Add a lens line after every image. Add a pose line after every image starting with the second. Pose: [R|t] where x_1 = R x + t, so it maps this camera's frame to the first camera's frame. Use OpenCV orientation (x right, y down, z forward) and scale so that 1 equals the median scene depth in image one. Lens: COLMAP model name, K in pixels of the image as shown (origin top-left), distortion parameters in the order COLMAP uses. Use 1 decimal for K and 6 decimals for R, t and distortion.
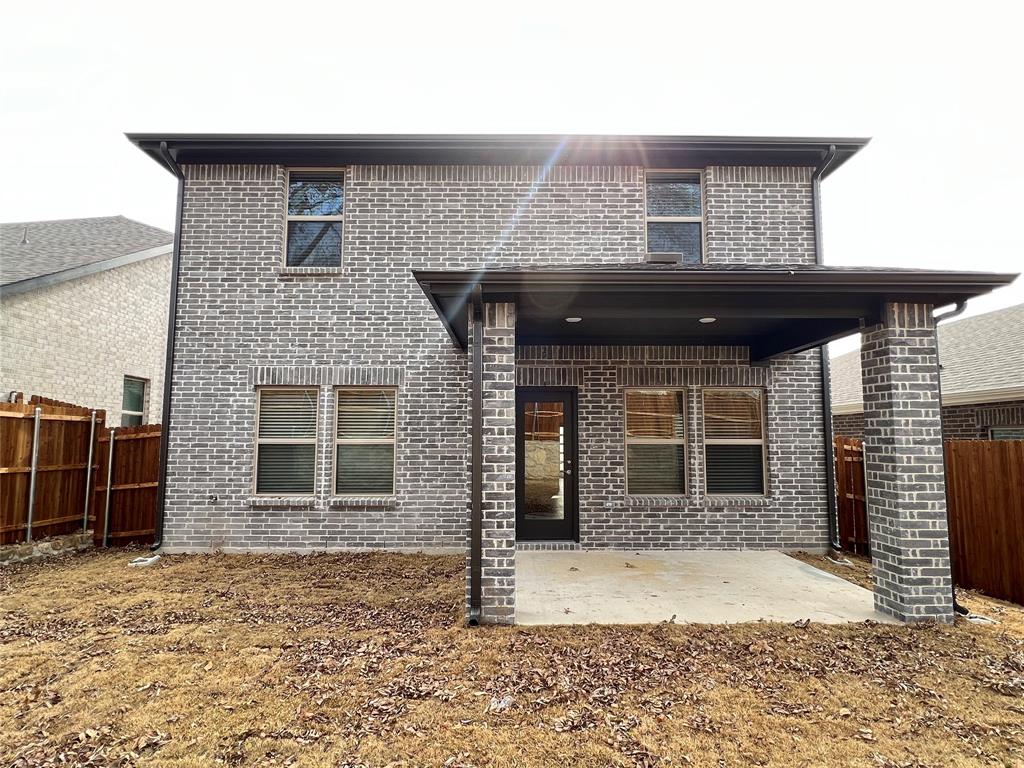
lens RADIAL K [[570.1, 0, 502.8], [0, 570.1, 386.6], [0, 0, 1]] dist [-0.004525, -0.000777]
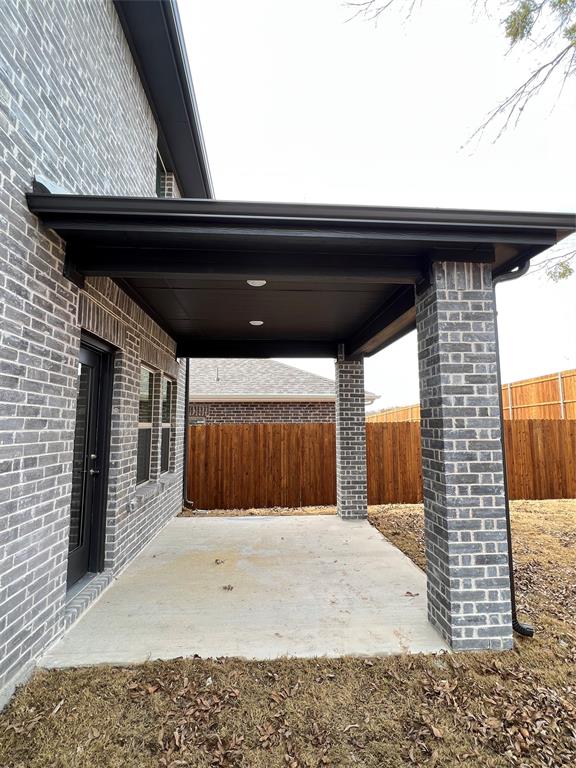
lens RADIAL K [[394.7, 0, 288.0], [0, 394.7, 384.0], [0, 0, 1]] dist [0.002756, 0.000644]
pose [[-0.062856, 0.100591, 0.992940, -0.546813], [-0.089729, 0.990309, -0.106004, 0.110765], [-0.993981, -0.095759, -0.053221, 1.175641]]
